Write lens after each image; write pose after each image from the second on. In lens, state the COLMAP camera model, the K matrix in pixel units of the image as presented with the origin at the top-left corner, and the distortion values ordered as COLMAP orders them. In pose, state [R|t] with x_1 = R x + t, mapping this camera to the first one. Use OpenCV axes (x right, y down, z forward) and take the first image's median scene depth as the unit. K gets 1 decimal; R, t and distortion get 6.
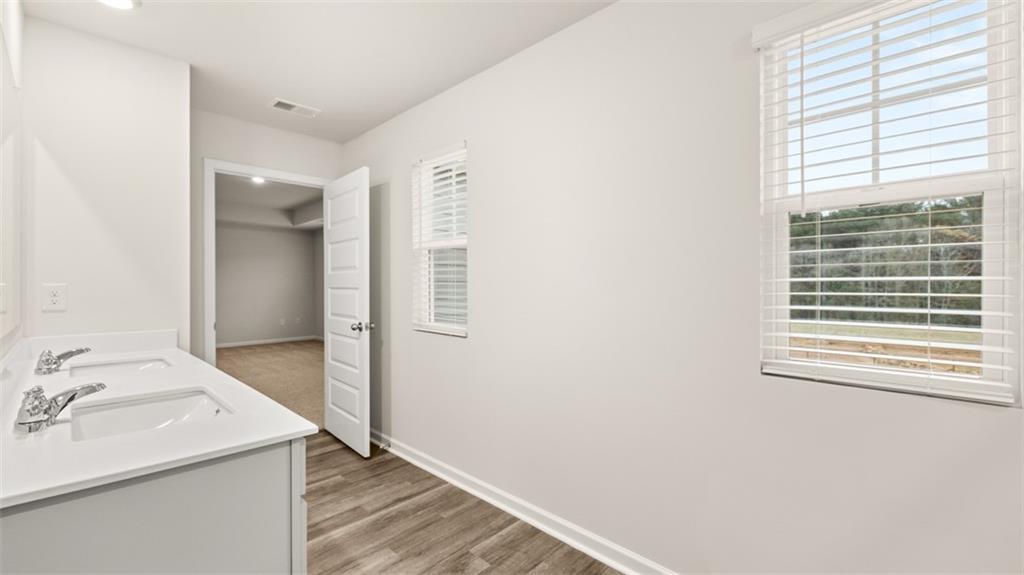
lens RADIAL K [[431.0, 0, 504.6], [0, 431.0, 286.3], [0, 0, 1]] dist [-0.001295, -0.000314]
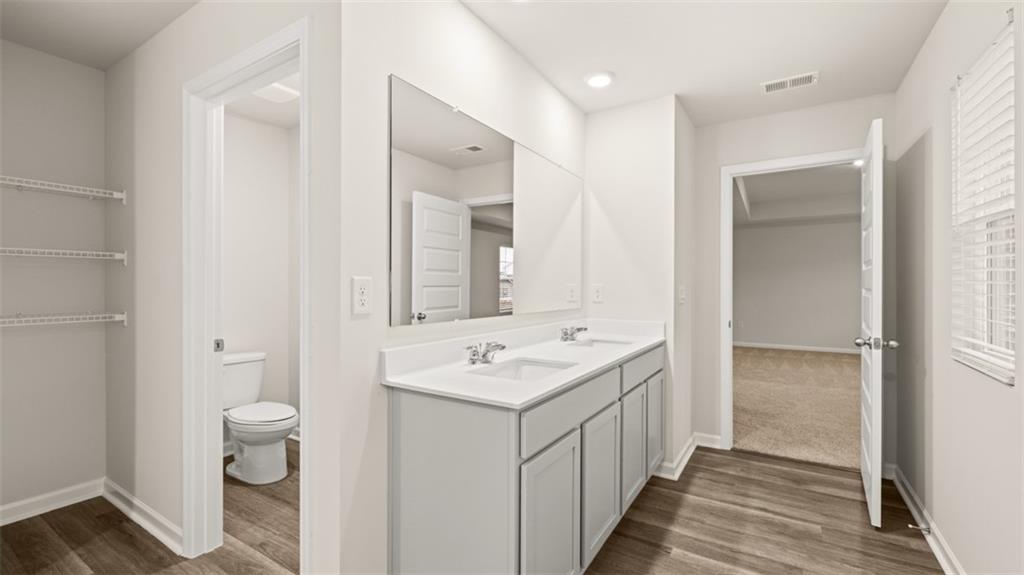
lens RADIAL K [[431.0, 0, 504.6], [0, 431.0, 286.3], [0, 0, 1]] dist [-0.001295, -0.000314]
pose [[0.212035, 0.002447, -0.977259, 0.260714], [-0.004792, 0.999987, 0.001464, 0.000784], [0.977250, 0.004372, 0.212044, 0.260765]]
